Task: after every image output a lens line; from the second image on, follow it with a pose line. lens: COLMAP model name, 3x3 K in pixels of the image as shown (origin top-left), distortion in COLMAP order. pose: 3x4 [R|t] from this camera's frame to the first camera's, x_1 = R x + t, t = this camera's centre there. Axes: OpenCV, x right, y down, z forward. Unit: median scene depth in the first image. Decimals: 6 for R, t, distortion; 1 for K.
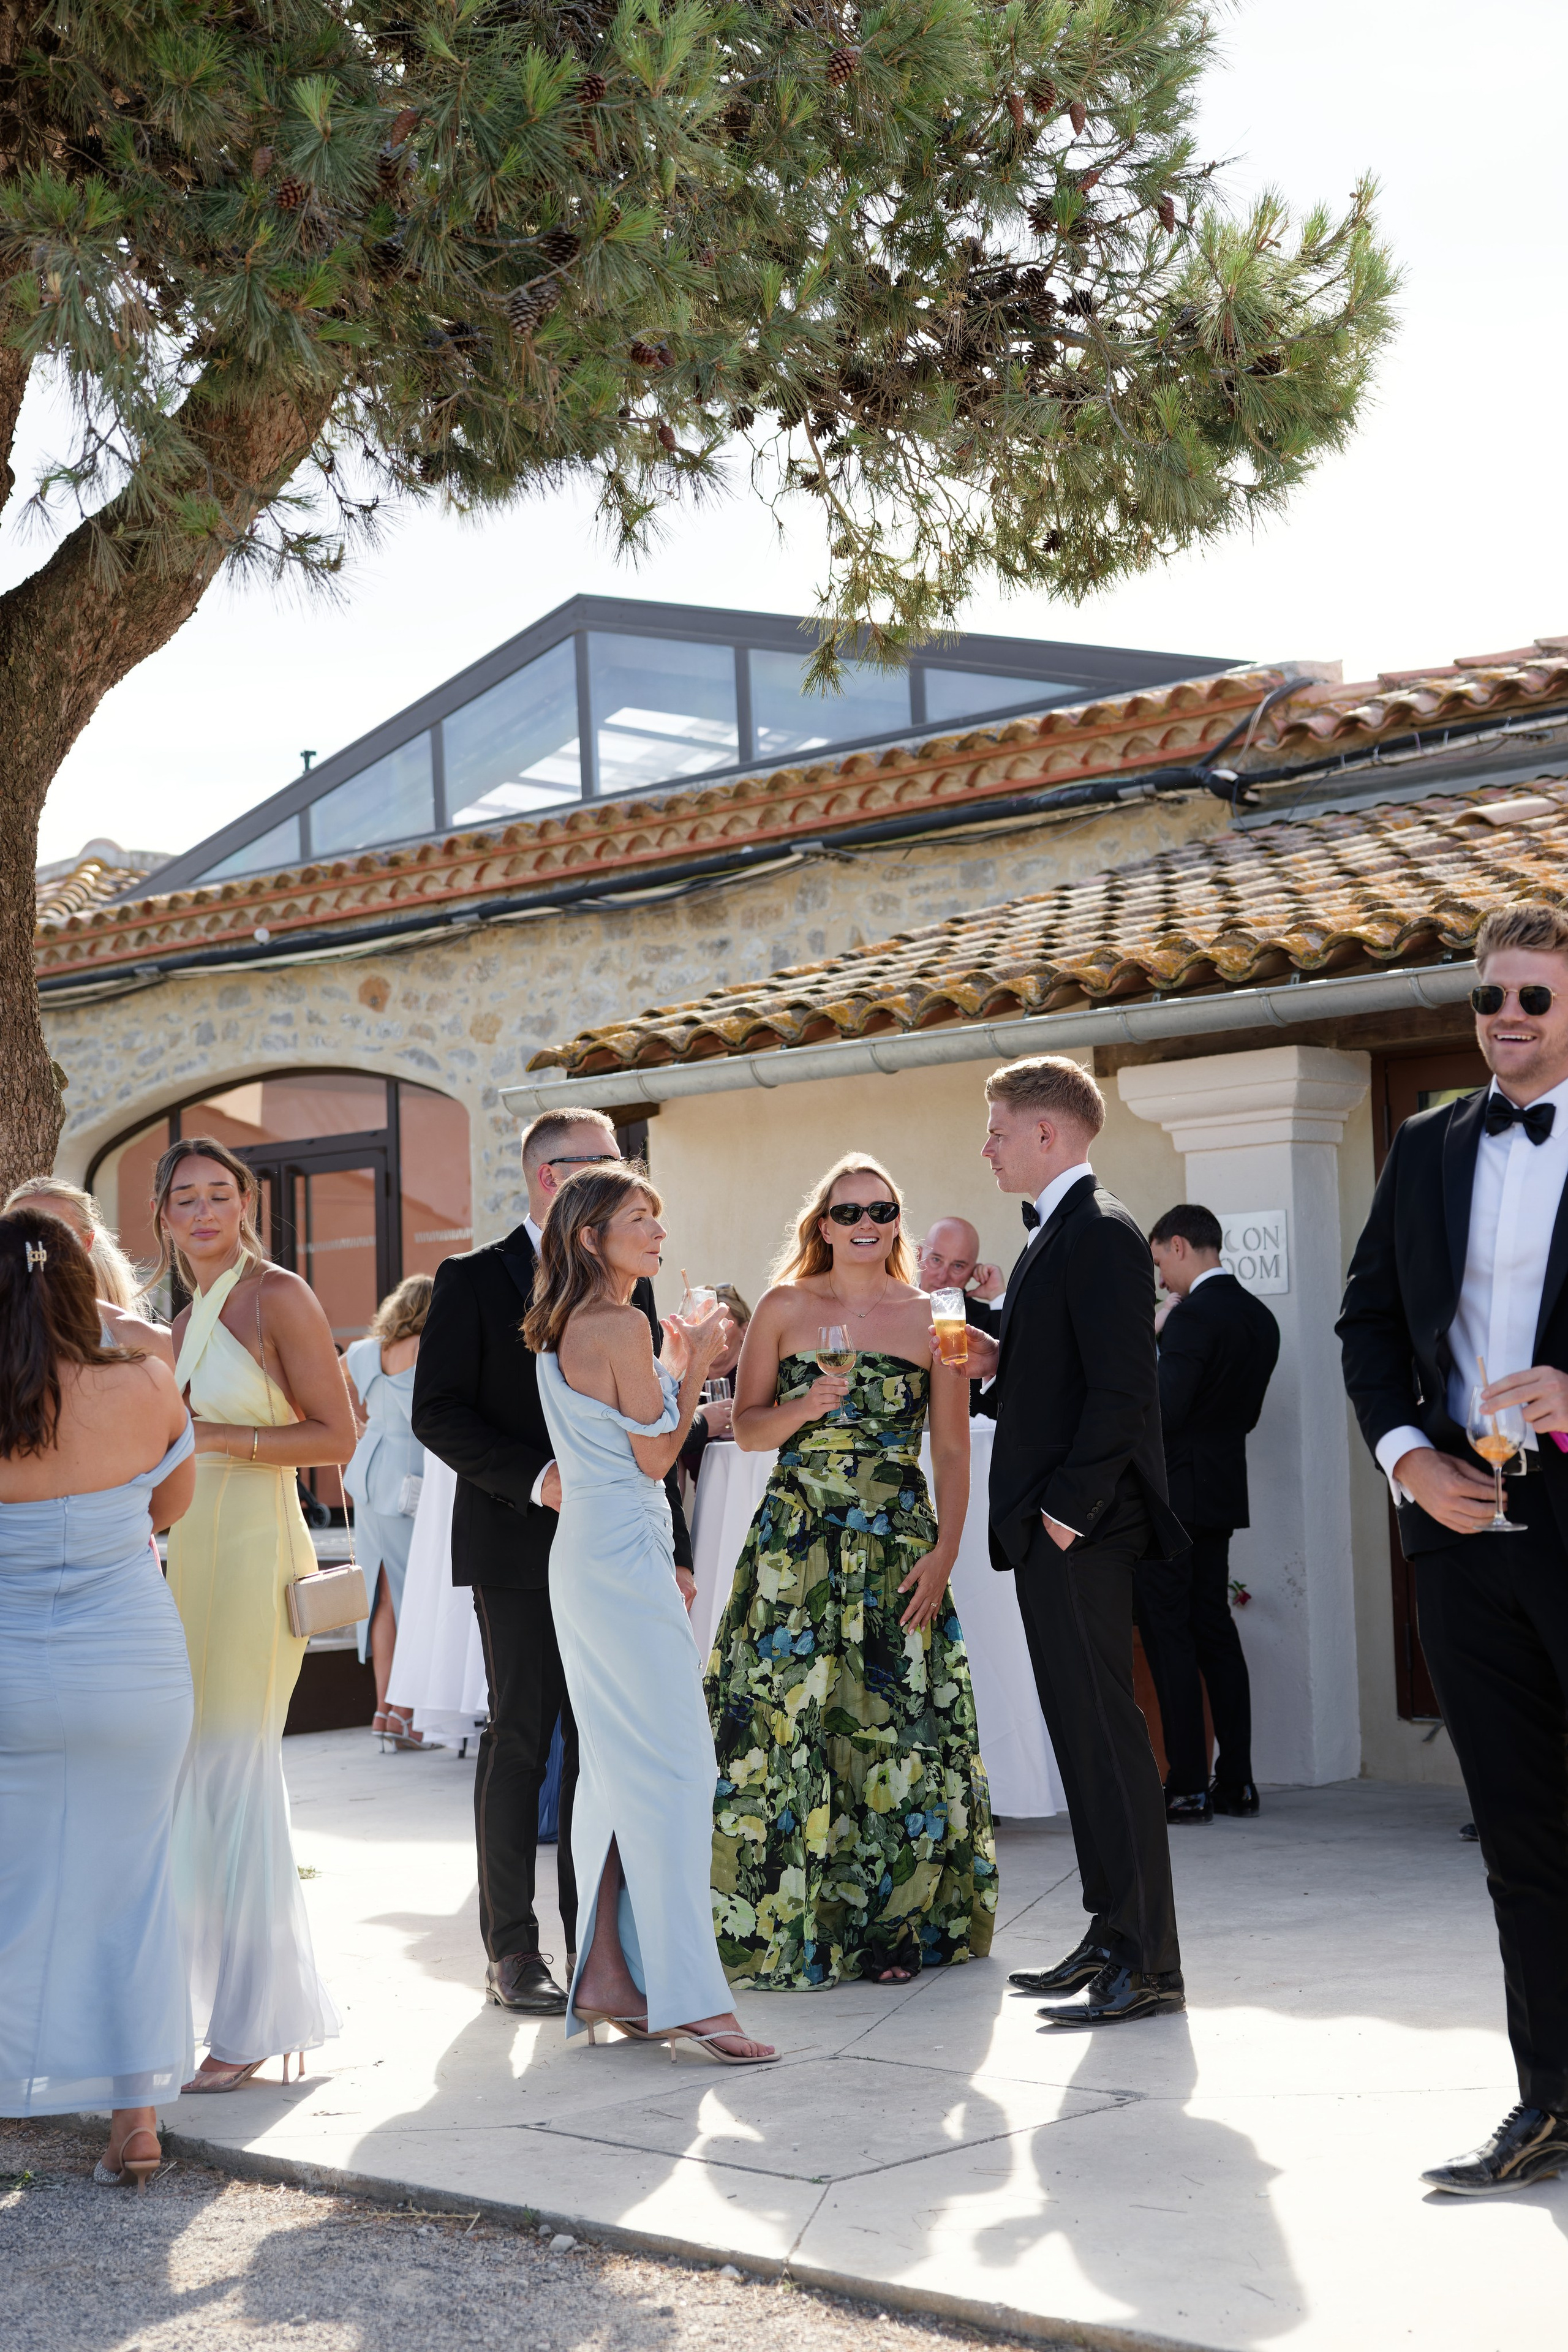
lens RADIAL K [[3344.3, 0, 784.0], [0, 3344.3, 1176.0], [0, 0, 1]] dist [0.018698, 0.005297]
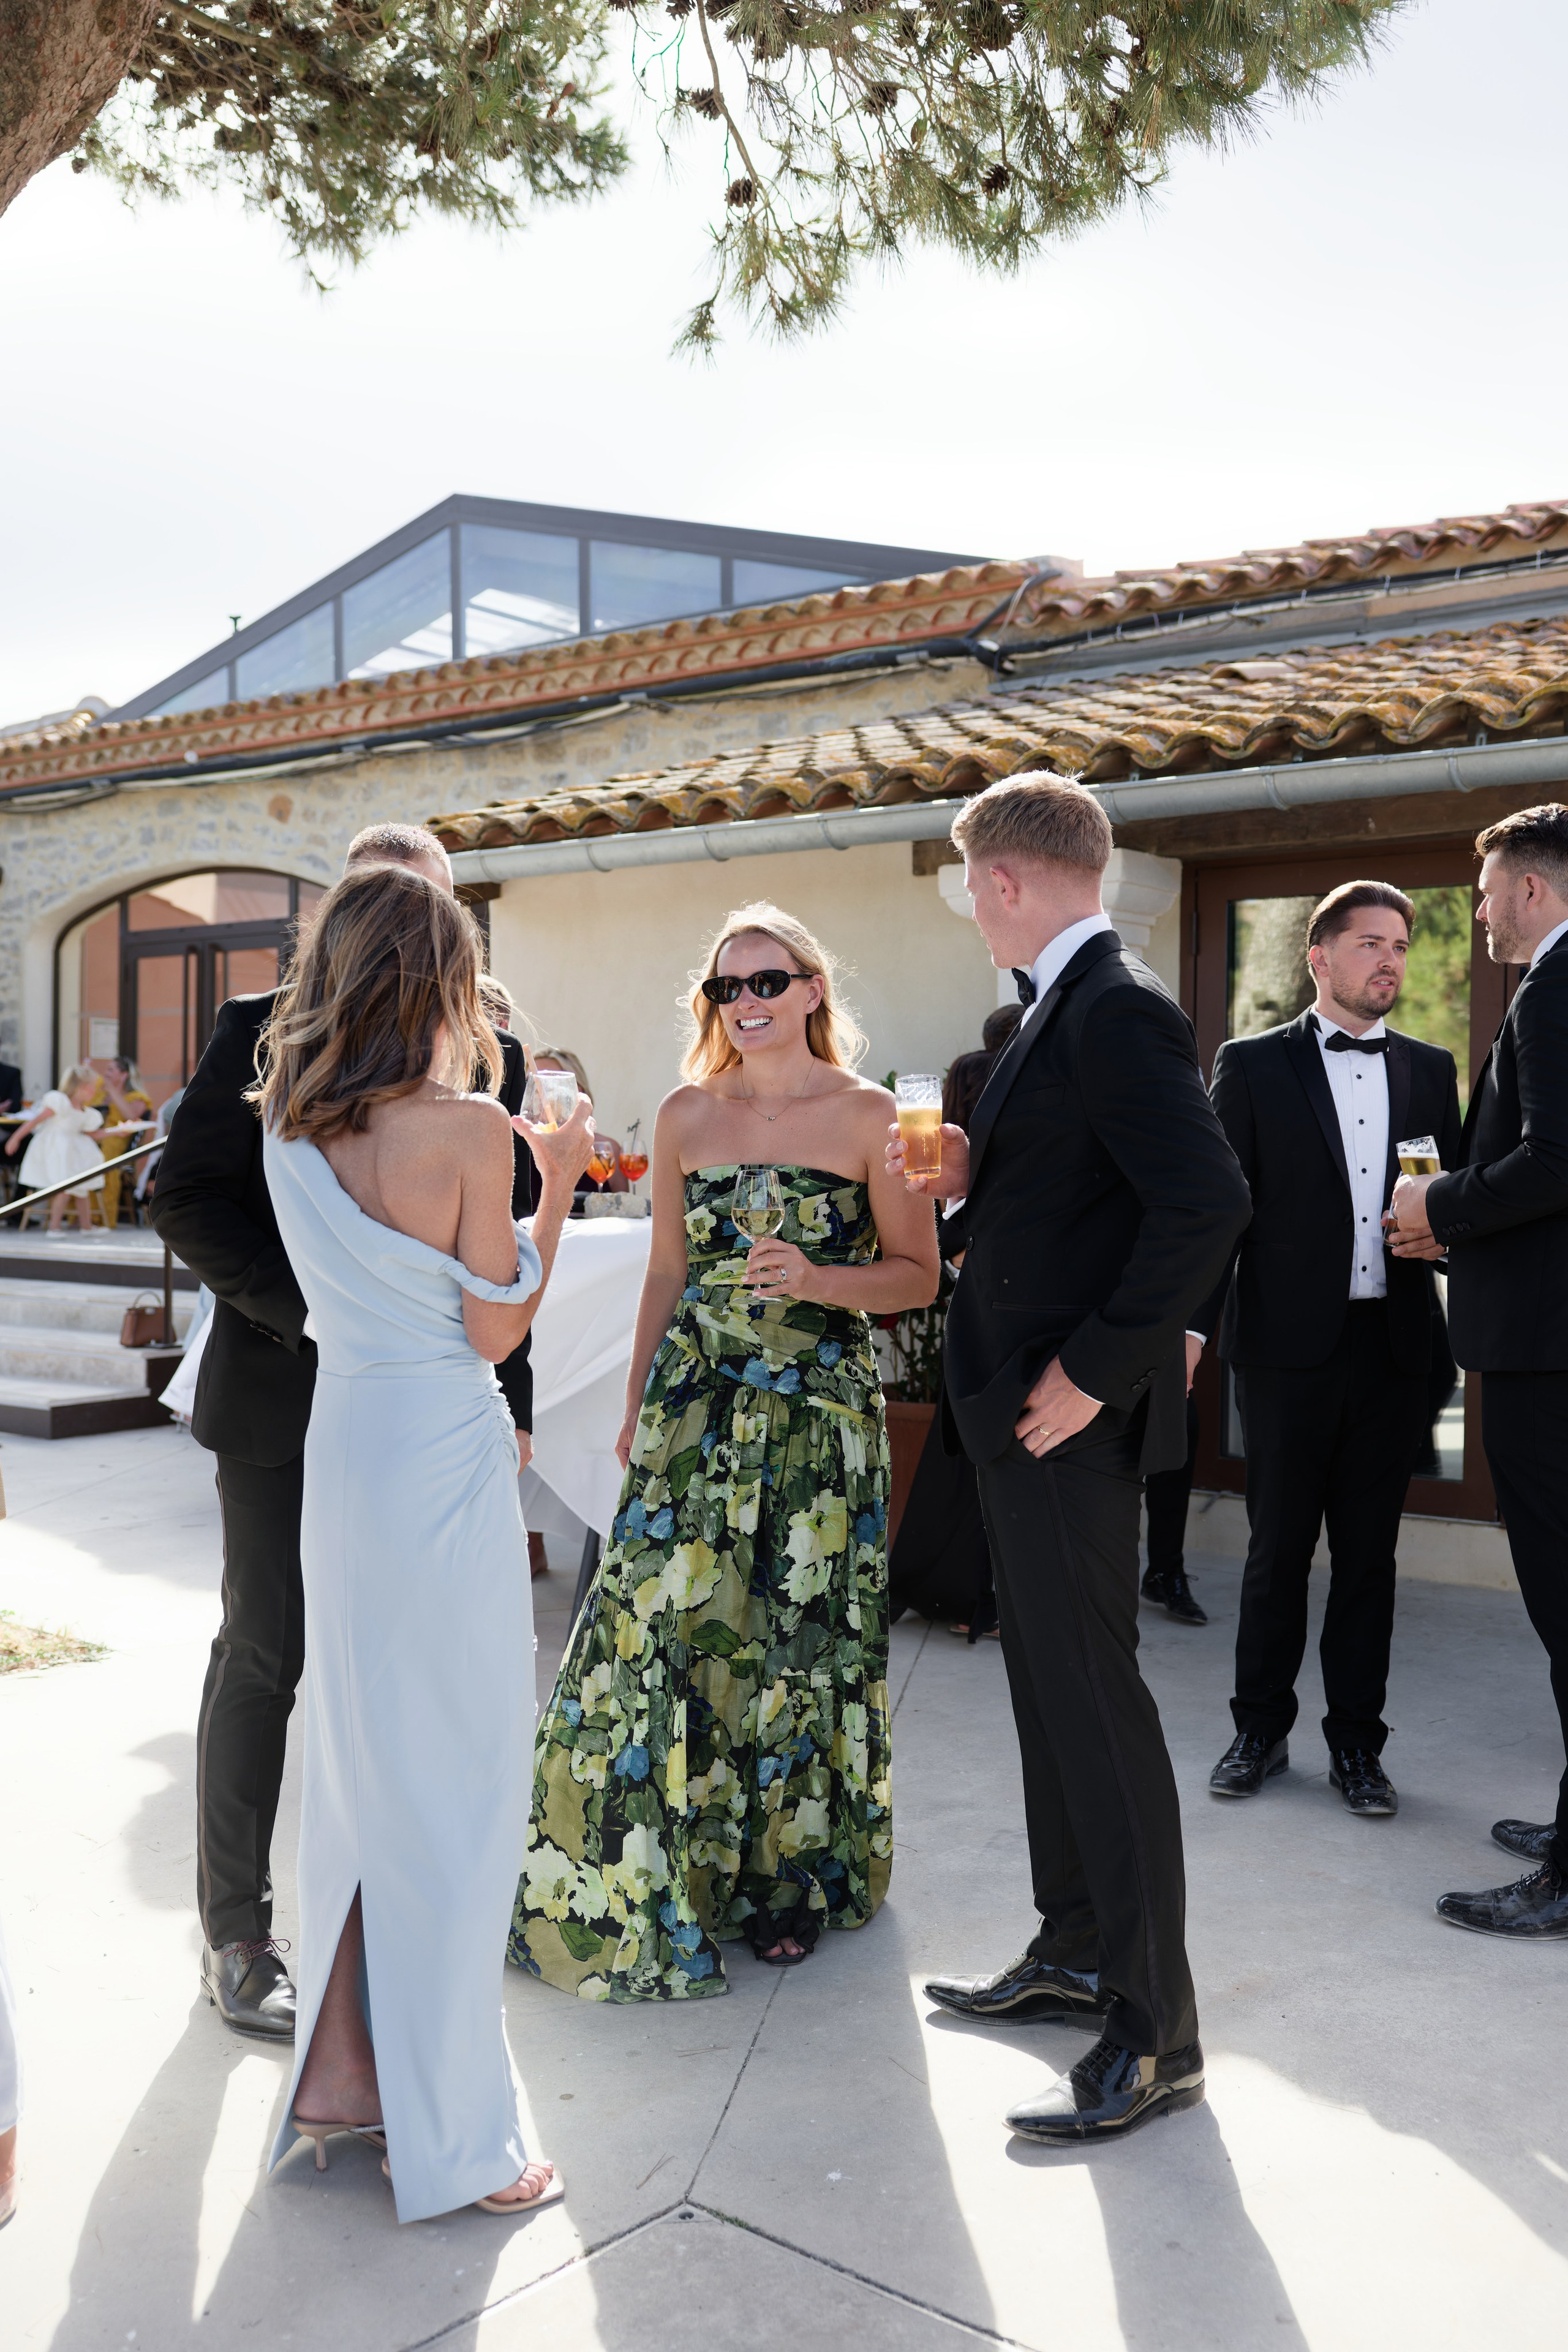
lens RADIAL K [[2175.9, 0, 784.0], [0, 2175.9, 1176.0], [0, 0, 1]] dist [0.010212, 0.008816]
pose [[0.995065, 0.038063, 0.091631, -0.004445], [-0.045961, 0.995261, 0.085688, 0.004891], [-0.087935, -0.089476, 0.992099, 0.185988]]
